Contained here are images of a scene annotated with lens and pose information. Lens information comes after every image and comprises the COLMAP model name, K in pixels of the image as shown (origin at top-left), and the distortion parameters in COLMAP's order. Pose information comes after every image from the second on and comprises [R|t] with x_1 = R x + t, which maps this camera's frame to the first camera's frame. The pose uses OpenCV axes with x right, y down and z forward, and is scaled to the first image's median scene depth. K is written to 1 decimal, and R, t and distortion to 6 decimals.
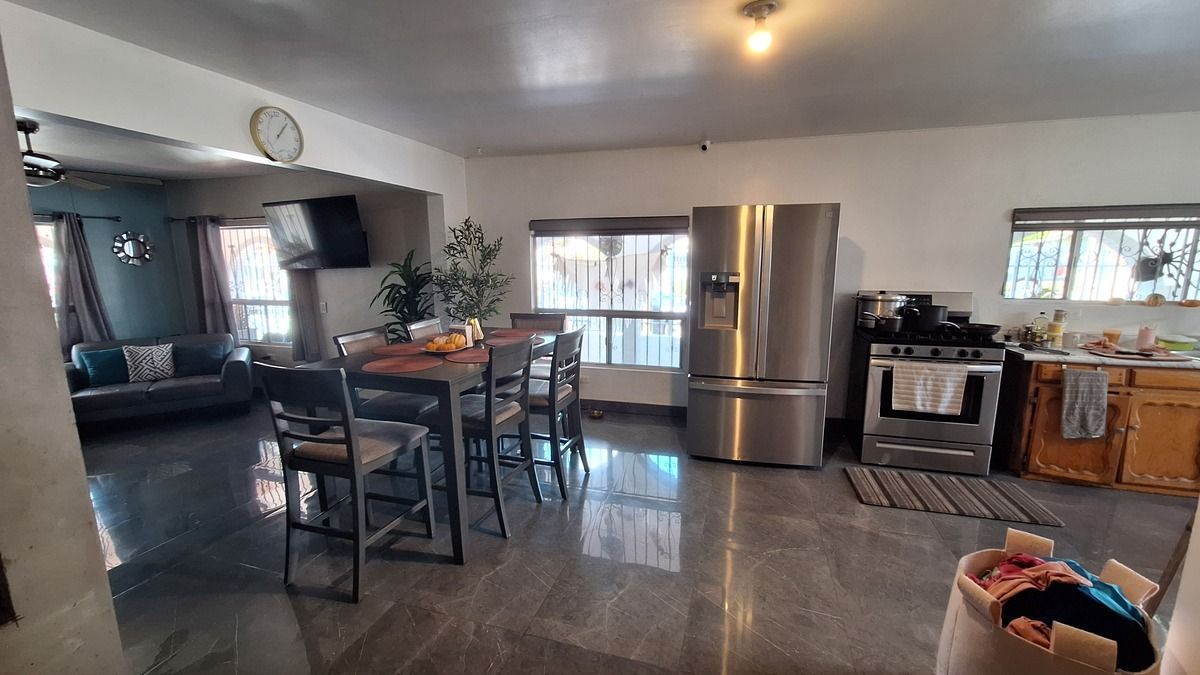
lens RADIAL K [[476.3, 0, 603.5], [0, 476.3, 345.3], [0, 0, 1]] dist [-0.003026, -0.000264]
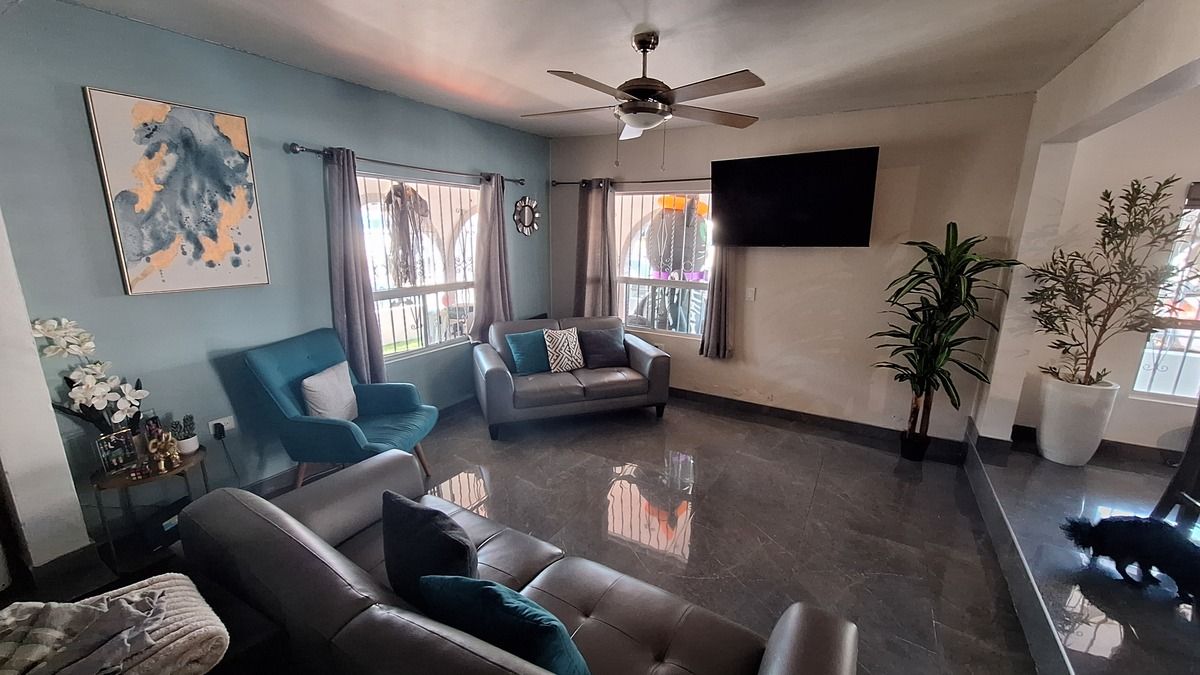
lens RADIAL K [[476.3, 0, 603.5], [0, 476.3, 345.3], [0, 0, 1]] dist [-0.003026, -0.000264]
pose [[0.970203, 0.076094, -0.230033, -0.693540], [-0.063575, 0.996089, 0.061364, -0.030072], [0.233802, -0.044911, 0.971246, 0.174355]]
